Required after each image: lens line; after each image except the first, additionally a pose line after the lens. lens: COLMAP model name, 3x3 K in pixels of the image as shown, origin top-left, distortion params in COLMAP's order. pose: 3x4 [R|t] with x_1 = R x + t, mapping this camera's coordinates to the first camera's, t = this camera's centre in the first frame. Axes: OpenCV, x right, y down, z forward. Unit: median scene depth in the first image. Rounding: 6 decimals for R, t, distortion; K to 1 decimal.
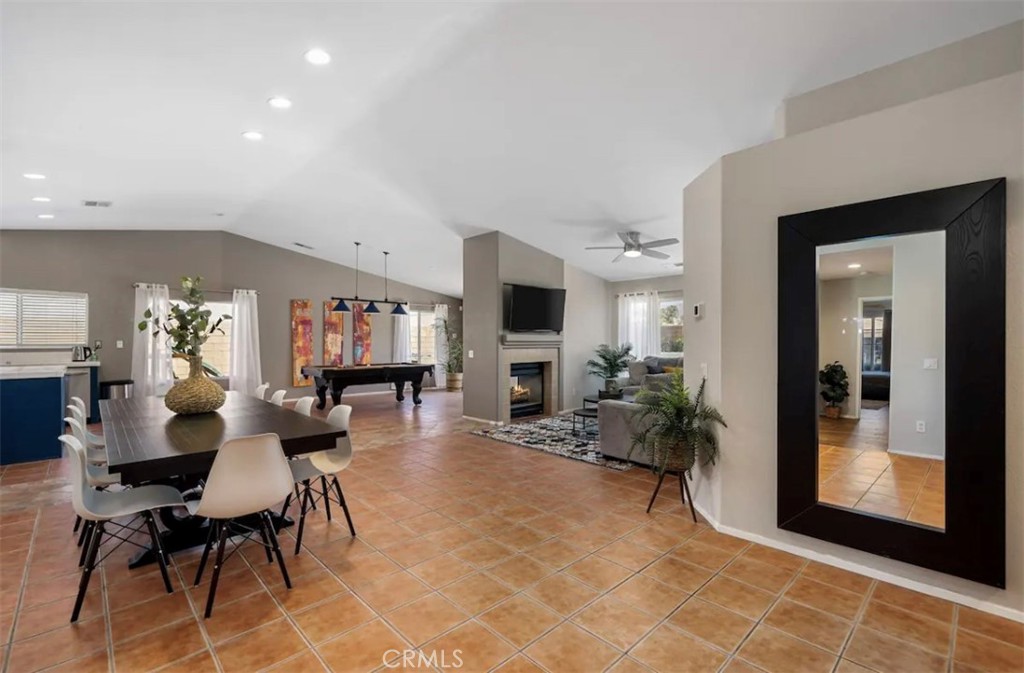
lens RADIAL K [[454.4, 0, 508.1], [0, 454.4, 337.9], [0, 0, 1]] dist [0.000212, 0.000001]
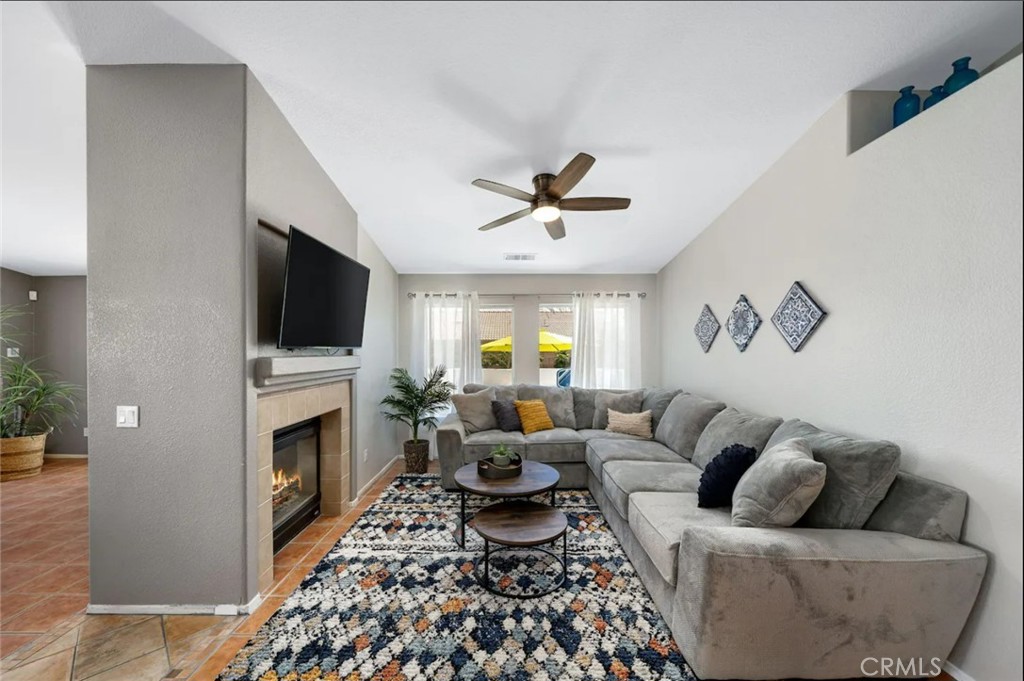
lens RADIAL K [[397.5, 0, 512.4], [0, 397.5, 347.0], [0, 0, 1]] dist [-0.002250, -0.000135]
pose [[0.696587, 0.006464, 0.717443, -0.088703], [0.000183, 0.999958, -0.009187, -0.012246], [-0.717472, 0.006531, 0.696556, 0.561329]]
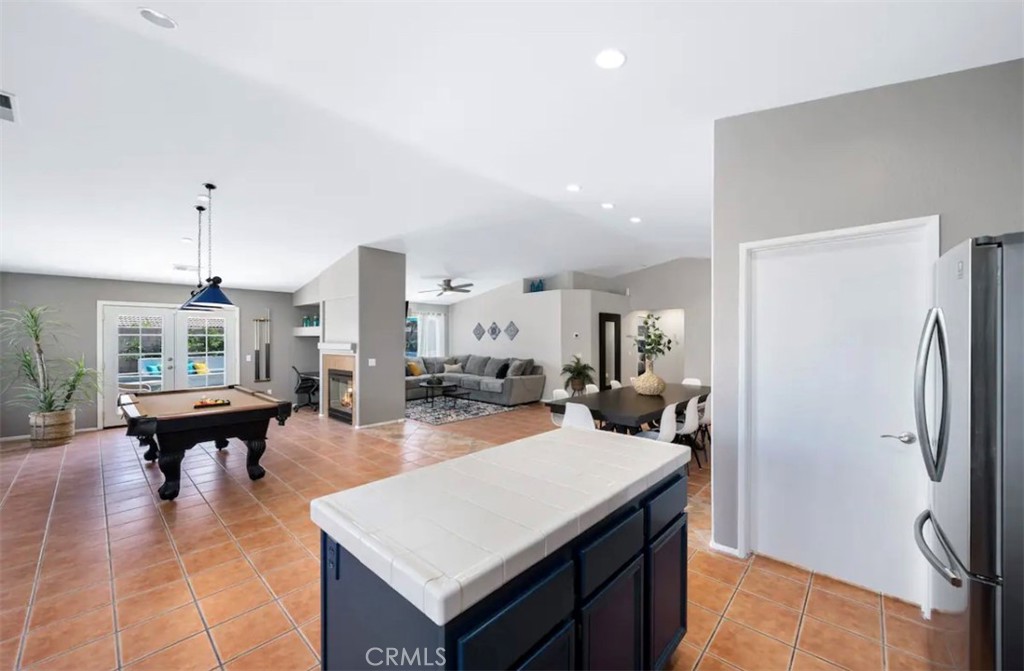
lens RADIAL K [[390.7, 0, 515.3], [0, 390.7, 336.4], [0, 0, 1]] dist [-0.000126, -0.000001]
pose [[-0.053581, 0.001501, 0.998562, -0.928879], [0.003159, 0.999994, -0.001333, -0.022088], [-0.998558, 0.003083, -0.053586, 0.679495]]
